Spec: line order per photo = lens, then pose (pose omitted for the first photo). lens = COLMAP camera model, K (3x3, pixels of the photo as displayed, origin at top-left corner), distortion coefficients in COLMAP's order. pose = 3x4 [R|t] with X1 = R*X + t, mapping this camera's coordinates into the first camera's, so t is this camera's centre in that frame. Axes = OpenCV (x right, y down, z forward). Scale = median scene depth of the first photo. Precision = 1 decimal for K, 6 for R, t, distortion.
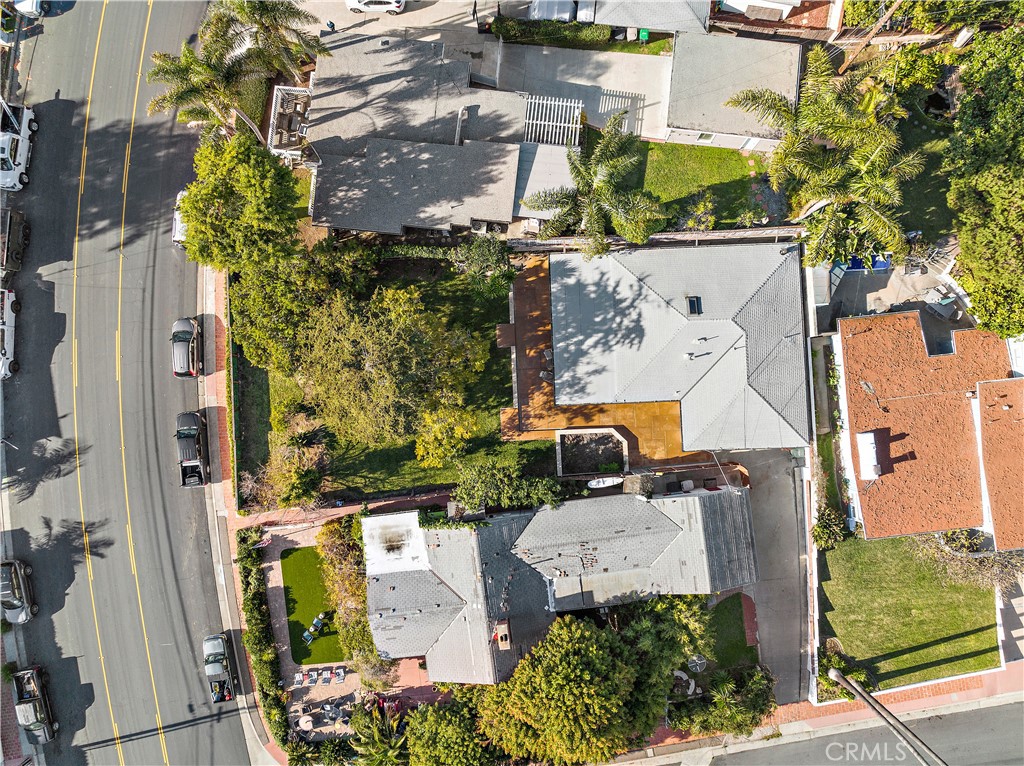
lens RADIAL K [[718.0, 0, 522.3], [0, 718.0, 378.7], [0, 0, 1]] dist [-0.036371, 0.003852]
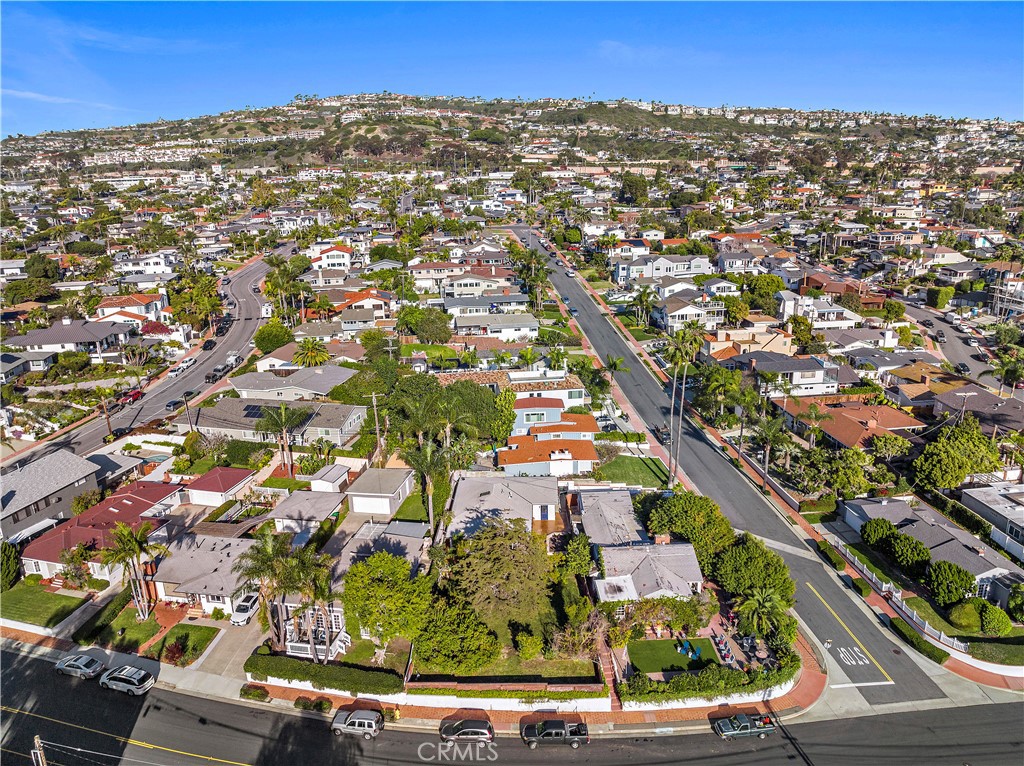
lens RADIAL K [[717.8, 0, 517.6], [0, 717.8, 384.5], [0, 0, 1]] dist [-0.039161, 0.002588]
pose [[0.067463, -0.270460, 0.960365, -1.534777], [0.997583, 0.034317, -0.060413, 0.095304], [-0.016617, 0.962119, 0.272121, 0.161185]]
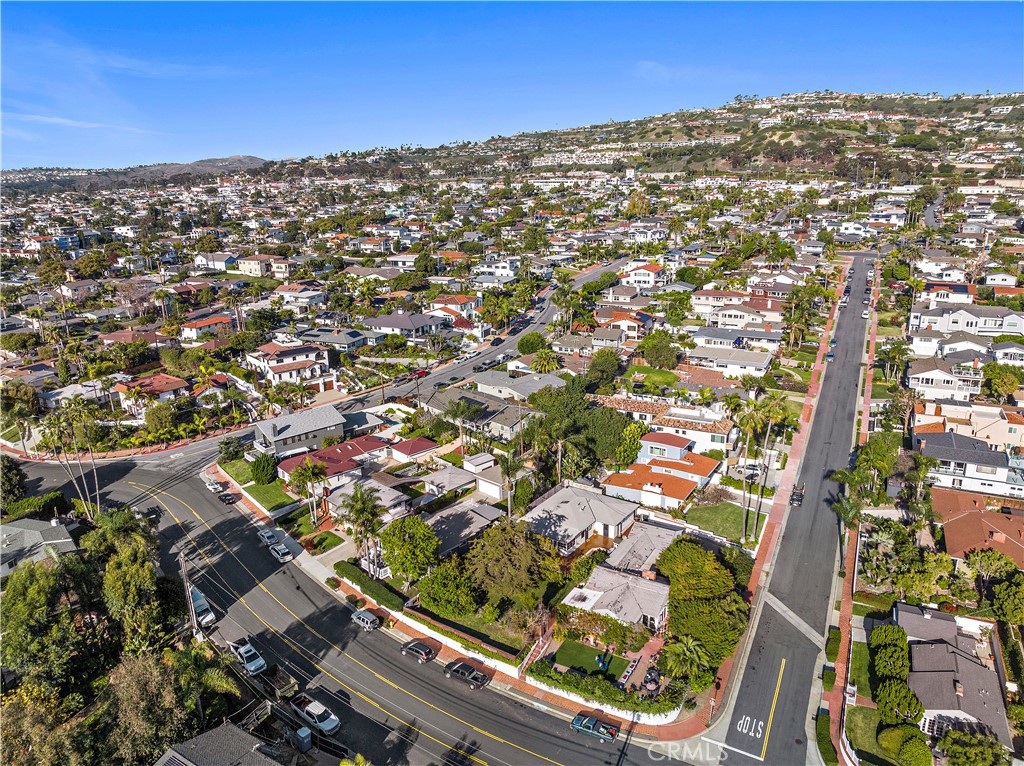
lens RADIAL K [[718.0, 0, 522.3], [0, 718.0, 378.7], [0, 0, 1]] dist [-0.036371, 0.003852]
pose [[0.599601, -0.210410, 0.772144, -1.597909], [0.799809, 0.191302, -0.568955, 1.057845], [-0.027999, 0.958713, 0.282992, -0.087854]]
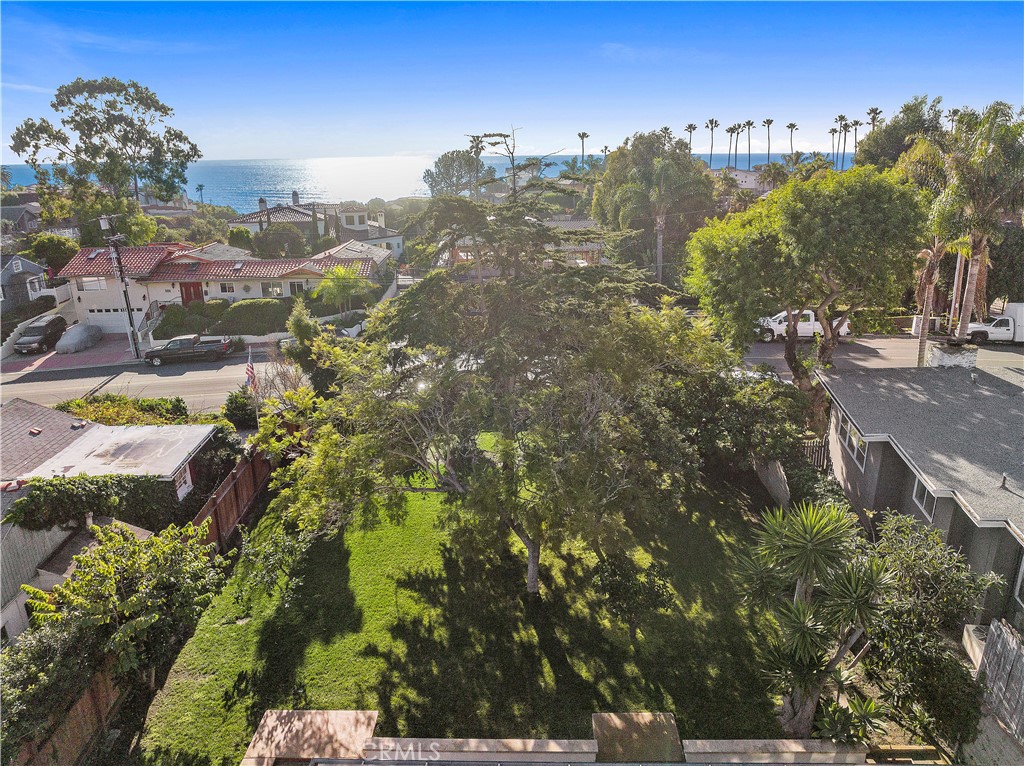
lens RADIAL K [[717.8, 0, 517.6], [0, 717.8, 384.5], [0, 0, 1]] dist [-0.039161, 0.002588]
pose [[-0.063929, 0.330335, -0.941696, 0.198308], [-0.996663, 0.026861, 0.077083, -0.042413], [0.050758, 0.943481, 0.327515, 0.822732]]
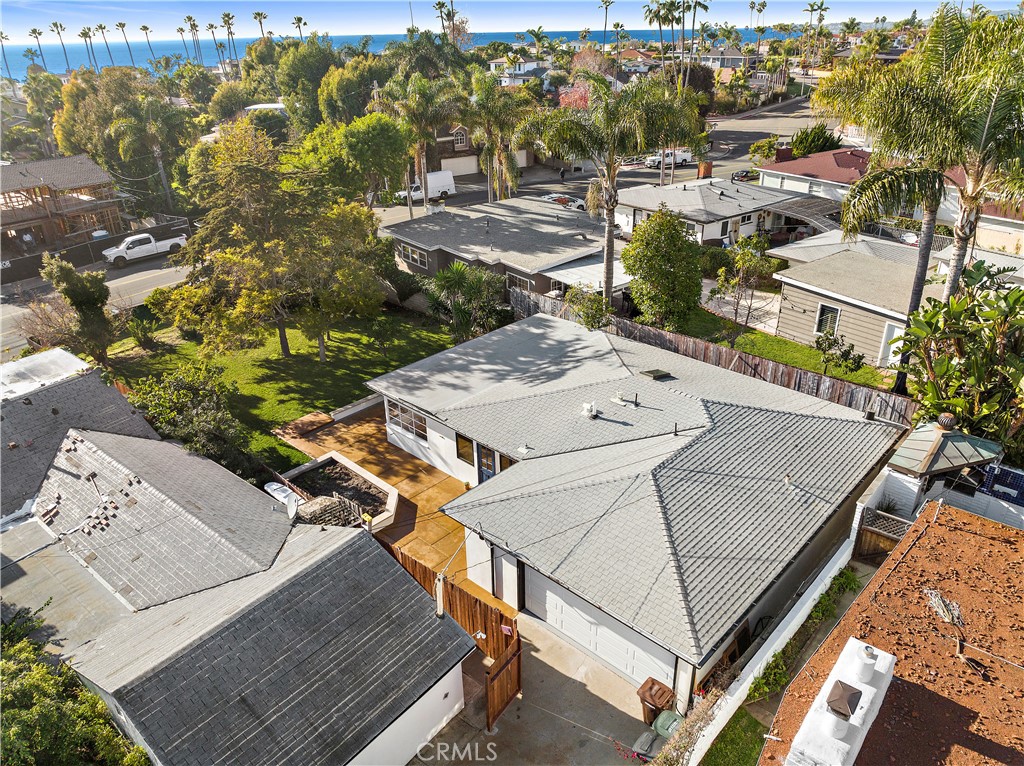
lens RADIAL K [[717.8, 0, 517.6], [0, 717.8, 384.5], [0, 0, 1]] dist [-0.039161, 0.002588]
pose [[0.699556, 0.331172, -0.633204, 0.495429], [-0.714077, 0.357163, -0.602104, 0.295168], [0.026757, 0.873361, 0.486338, 0.716734]]
